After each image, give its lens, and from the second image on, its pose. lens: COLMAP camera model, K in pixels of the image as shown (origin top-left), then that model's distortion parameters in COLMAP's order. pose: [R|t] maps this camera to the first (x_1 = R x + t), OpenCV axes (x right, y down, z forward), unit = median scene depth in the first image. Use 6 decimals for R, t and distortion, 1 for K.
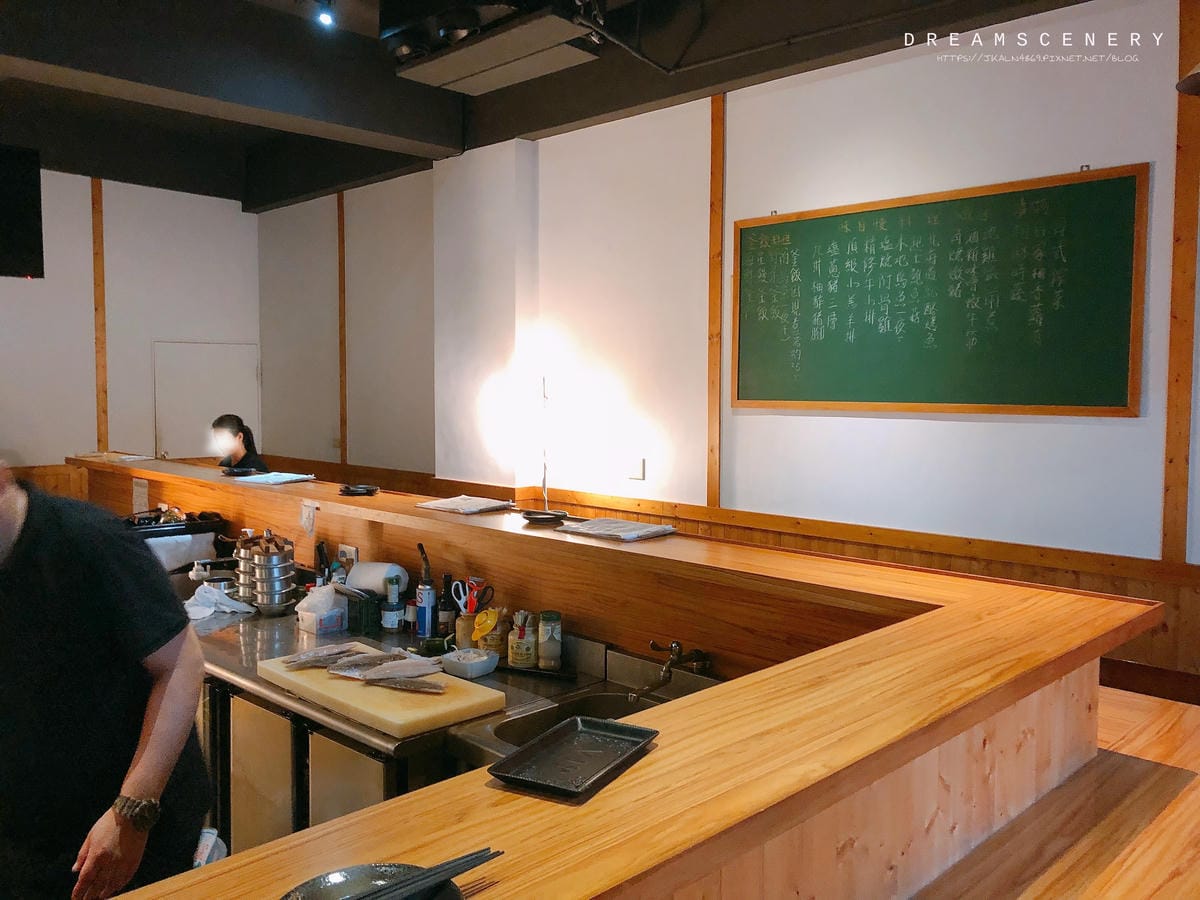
lens RADIAL K [[1007.5, 0, 627.1], [0, 1007.5, 431.9], [0, 0, 1]] dist [-0.011715, 0.016975]
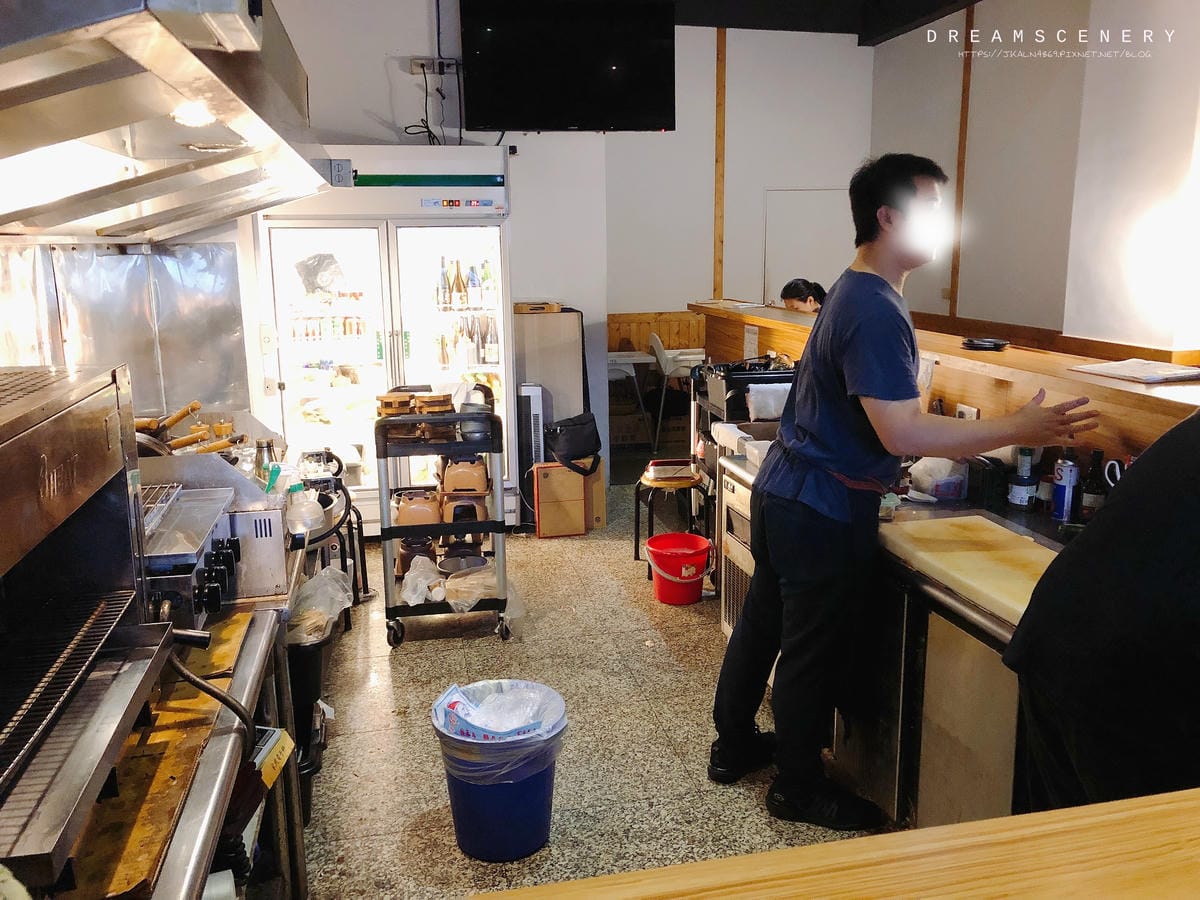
lens RADIAL K [[1007.5, 0, 601.5], [0, 1007.5, 449.4], [0, 0, 1]] dist [-0.011715, 0.016975]
pose [[0.830549, 0.099693, -0.547951, -0.075745], [-0.011111, 0.986619, 0.162661, 0.012807], [0.556835, -0.129010, 0.820543, 0.111959]]
